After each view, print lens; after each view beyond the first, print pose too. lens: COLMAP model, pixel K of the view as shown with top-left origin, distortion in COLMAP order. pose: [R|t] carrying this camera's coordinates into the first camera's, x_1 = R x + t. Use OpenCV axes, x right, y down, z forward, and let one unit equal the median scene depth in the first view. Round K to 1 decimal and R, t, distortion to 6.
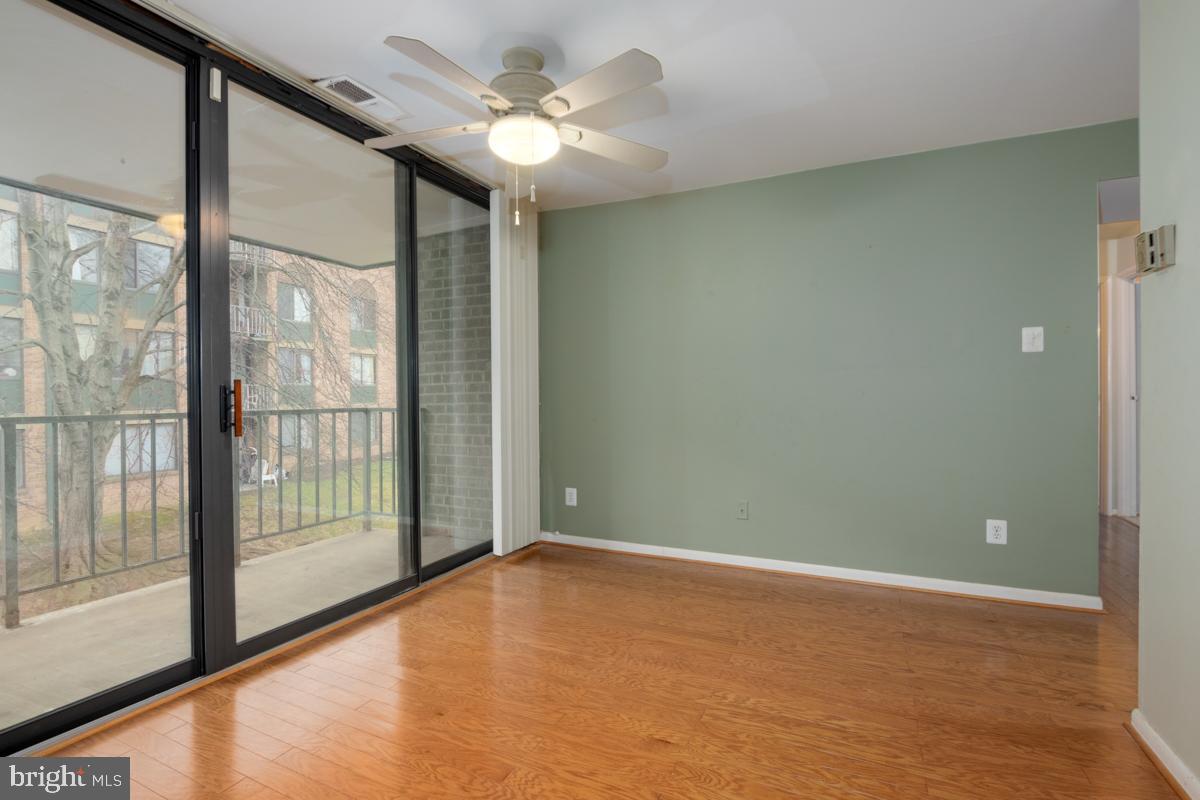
lens RADIAL K [[578.3, 0, 587.1], [0, 578.3, 401.3], [0, 0, 1]] dist [0.024926, 0.000708]
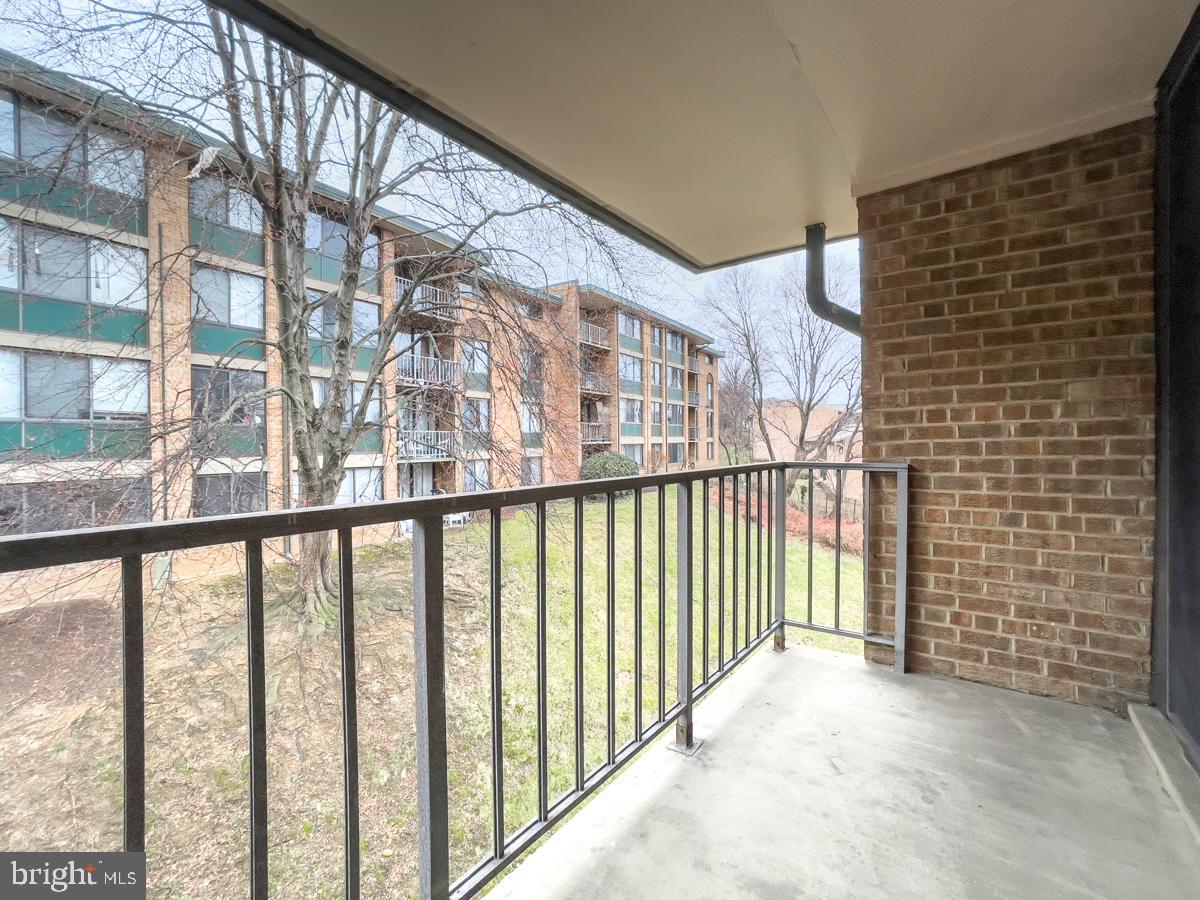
lens RADIAL K [[525.6, 0, 609.3], [0, 525.6, 448.3], [0, 0, 1]] dist [-0.005687, -0.000164]
pose [[0.987674, 0.002467, -0.156507, -0.198459], [-0.001726, 0.999987, 0.004869, -0.002671], [0.156516, -0.004539, 0.987665, 0.159610]]
